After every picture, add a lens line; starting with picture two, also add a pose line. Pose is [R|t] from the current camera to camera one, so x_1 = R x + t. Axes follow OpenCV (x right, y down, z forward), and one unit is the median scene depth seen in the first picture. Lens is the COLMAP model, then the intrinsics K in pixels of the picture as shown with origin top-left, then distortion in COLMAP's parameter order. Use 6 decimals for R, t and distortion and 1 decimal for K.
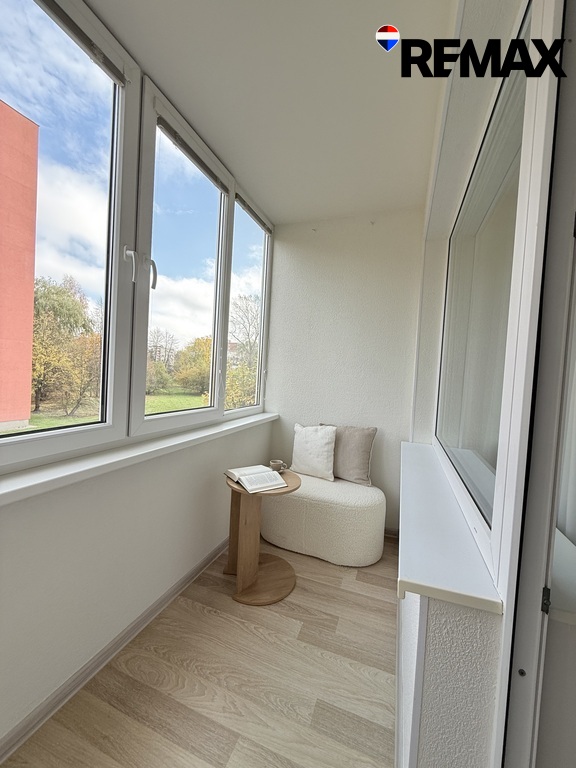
lens RADIAL K [[306.8, 0, 287.3], [0, 306.8, 381.8], [0, 0, 1]] dist [-0.000076, 0.000020]
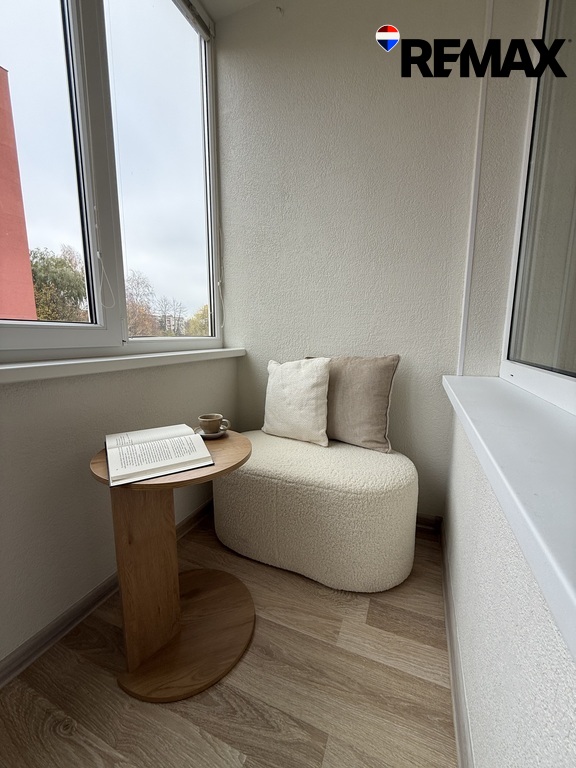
lens RADIAL K [[306.8, 0, 287.3], [0, 306.8, 381.8], [0, 0, 1]] dist [-0.000076, 0.000020]
pose [[0.997222, -0.051885, -0.053450, 0.109588], [0.057670, 0.991910, 0.113085, 0.125257], [0.047150, -0.115853, 0.992147, 0.411478]]
